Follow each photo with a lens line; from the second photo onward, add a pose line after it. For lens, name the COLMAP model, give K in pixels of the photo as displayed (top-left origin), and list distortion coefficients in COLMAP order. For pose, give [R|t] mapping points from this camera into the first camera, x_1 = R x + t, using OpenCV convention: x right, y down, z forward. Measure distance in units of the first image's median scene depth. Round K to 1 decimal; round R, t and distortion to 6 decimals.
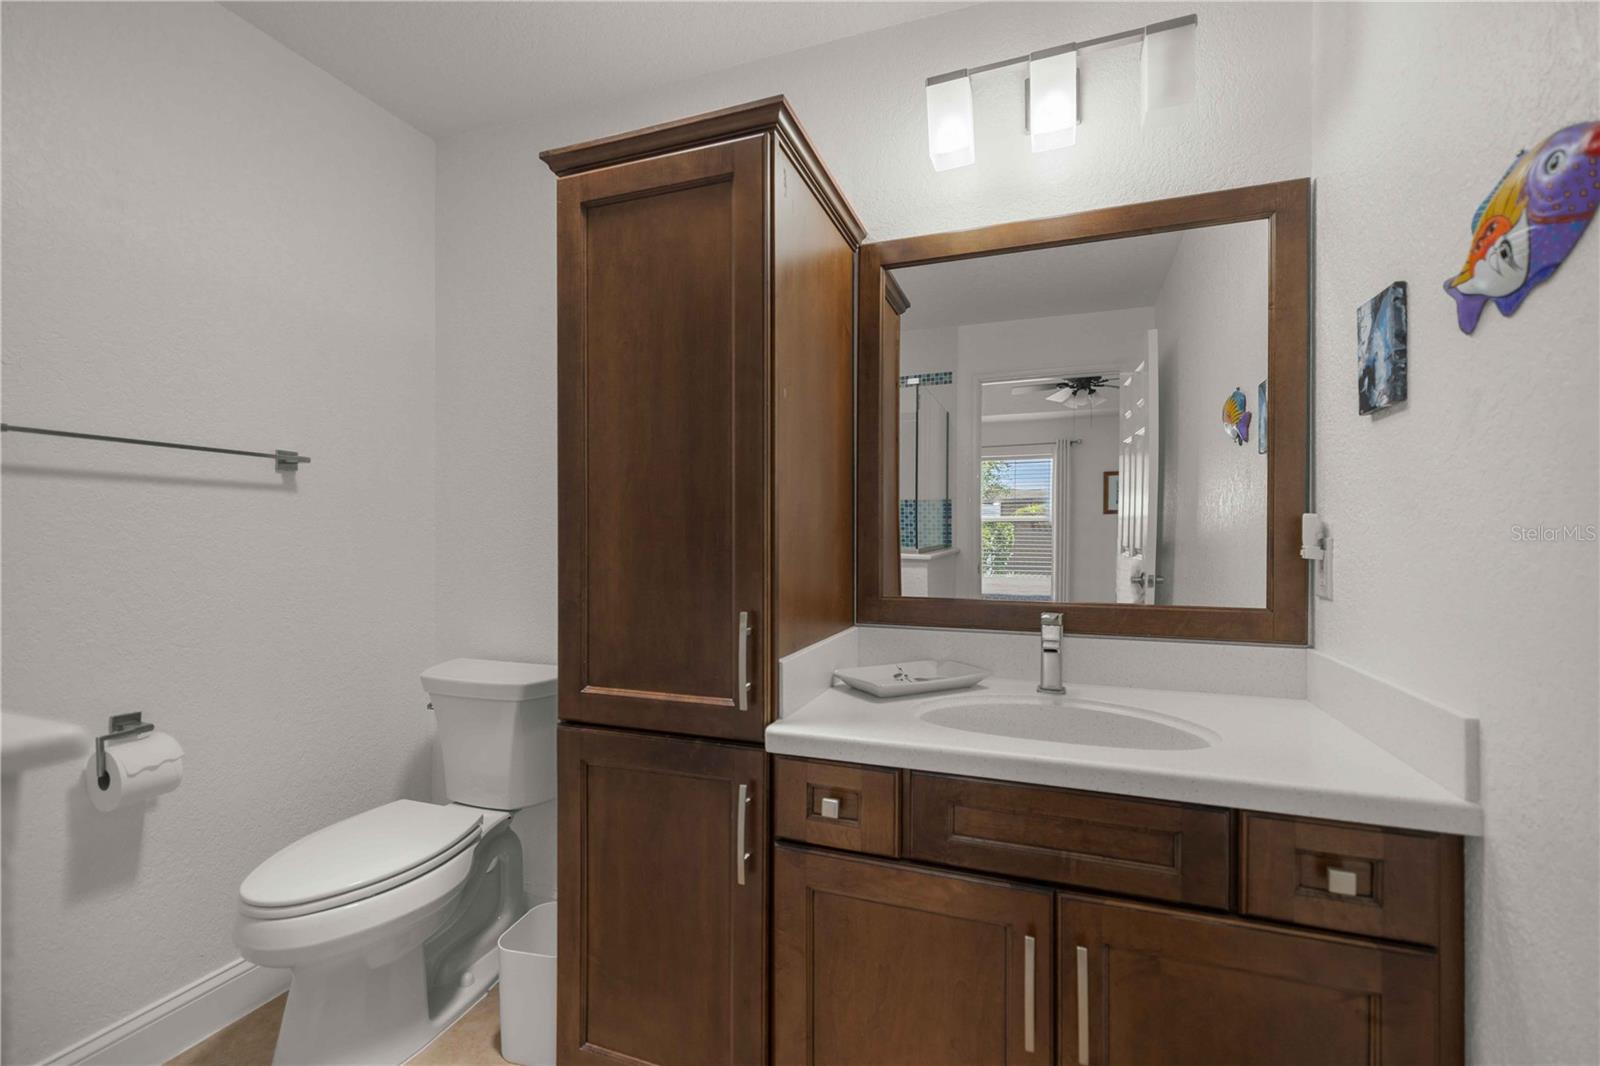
lens RADIAL K [[694.6, 0, 803.6], [0, 694.6, 539.9], [0, 0, 1]] dist [0.002853, 0.000087]
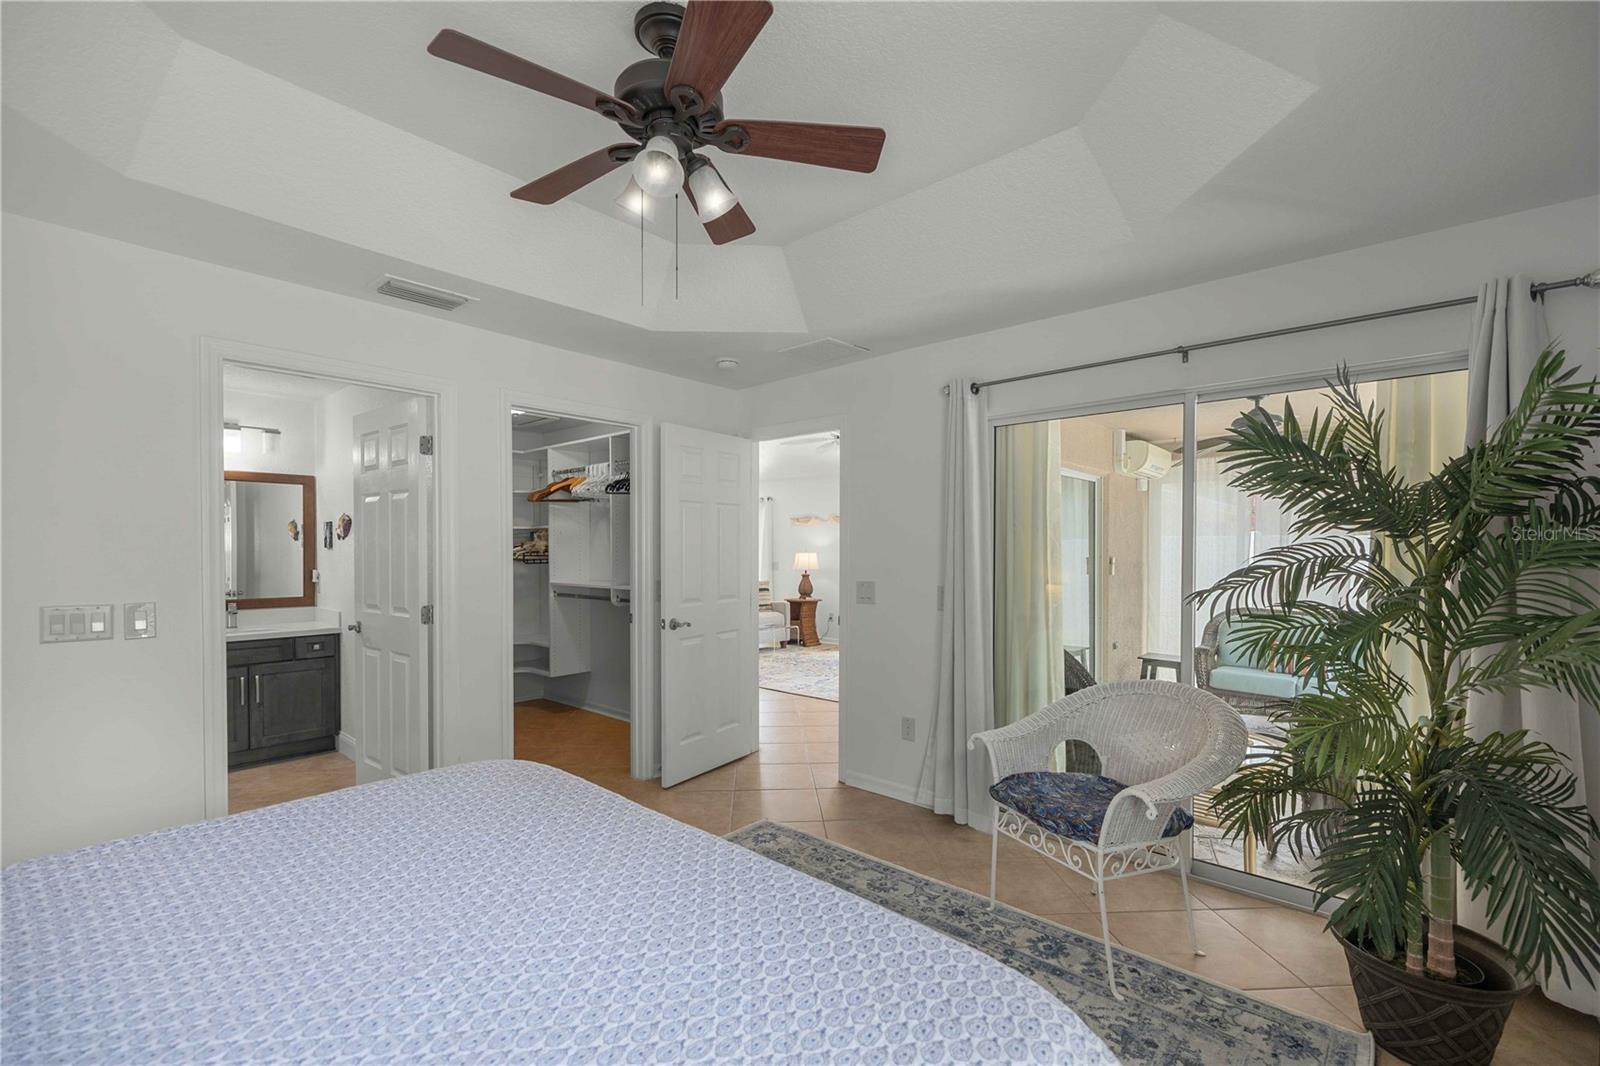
lens RADIAL K [[694.6, 0, 806.5], [0, 694.6, 546.0], [0, 0, 1]] dist [0.002853, 0.000087]
pose [[0.372662, -0.005678, 0.927950, -1.696595], [0.009823, 0.999949, 0.002173, -0.143942], [-0.927915, 0.008305, 0.372699, -2.752638]]
